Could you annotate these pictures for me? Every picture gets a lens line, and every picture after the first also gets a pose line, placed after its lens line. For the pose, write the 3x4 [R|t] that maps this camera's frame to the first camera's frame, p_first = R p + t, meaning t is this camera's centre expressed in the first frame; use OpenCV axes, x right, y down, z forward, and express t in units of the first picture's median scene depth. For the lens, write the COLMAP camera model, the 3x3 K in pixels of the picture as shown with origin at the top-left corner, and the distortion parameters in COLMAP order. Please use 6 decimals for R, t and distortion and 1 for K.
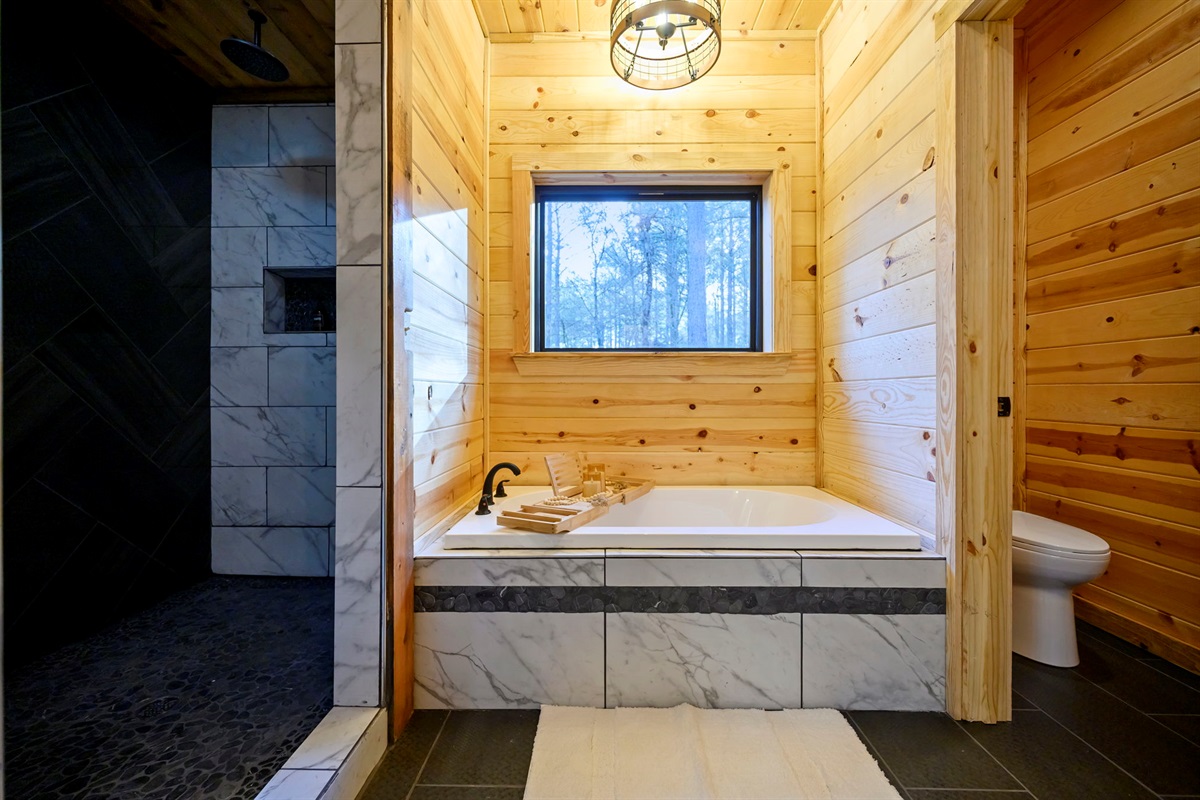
lens RADIAL K [[479.0, 0, 600.2], [0, 479.0, 397.1], [0, 0, 1]] dist [-0.002468, -0.000062]
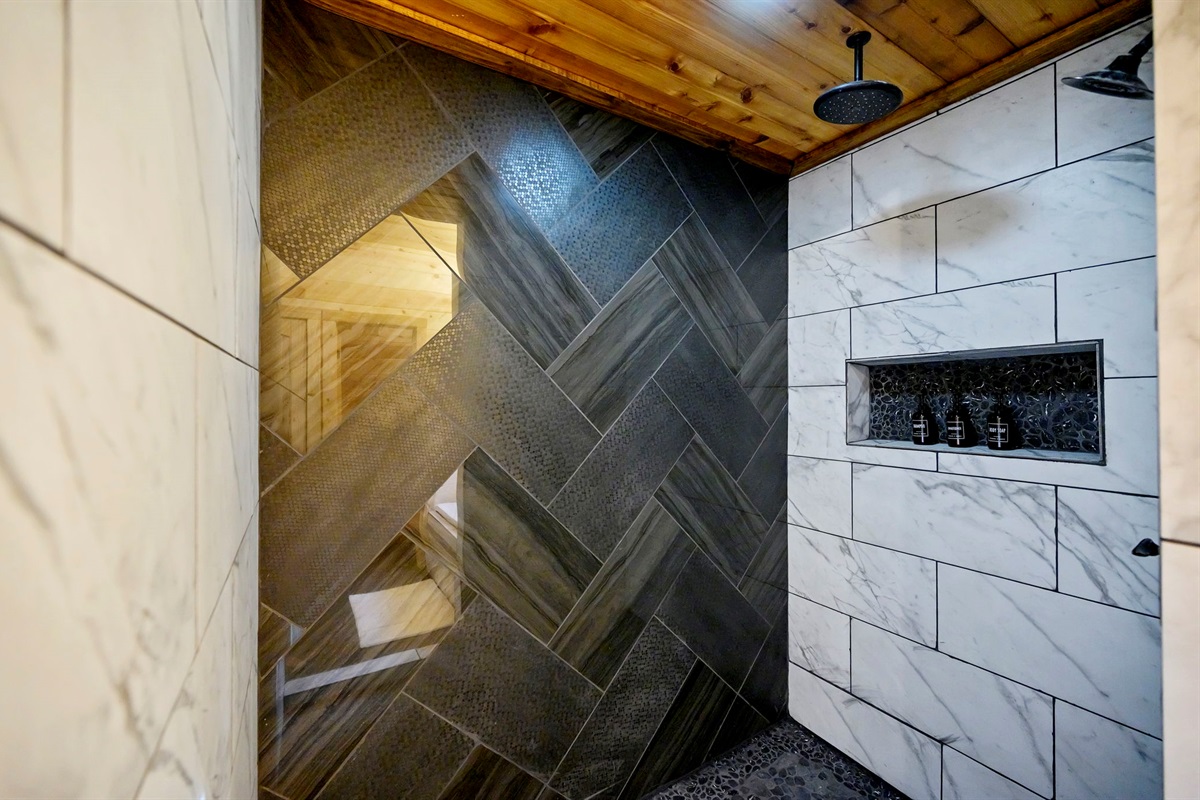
lens RADIAL K [[479.0, 0, 598.8], [0, 479.0, 397.3], [0, 0, 1]] dist [-0.002468, -0.000062]
pose [[0.535465, -0.001487, -0.844556, -0.256925], [-0.001211, 0.999996, -0.002529, -0.208335], [0.844557, 0.002377, 0.535461, 0.234648]]
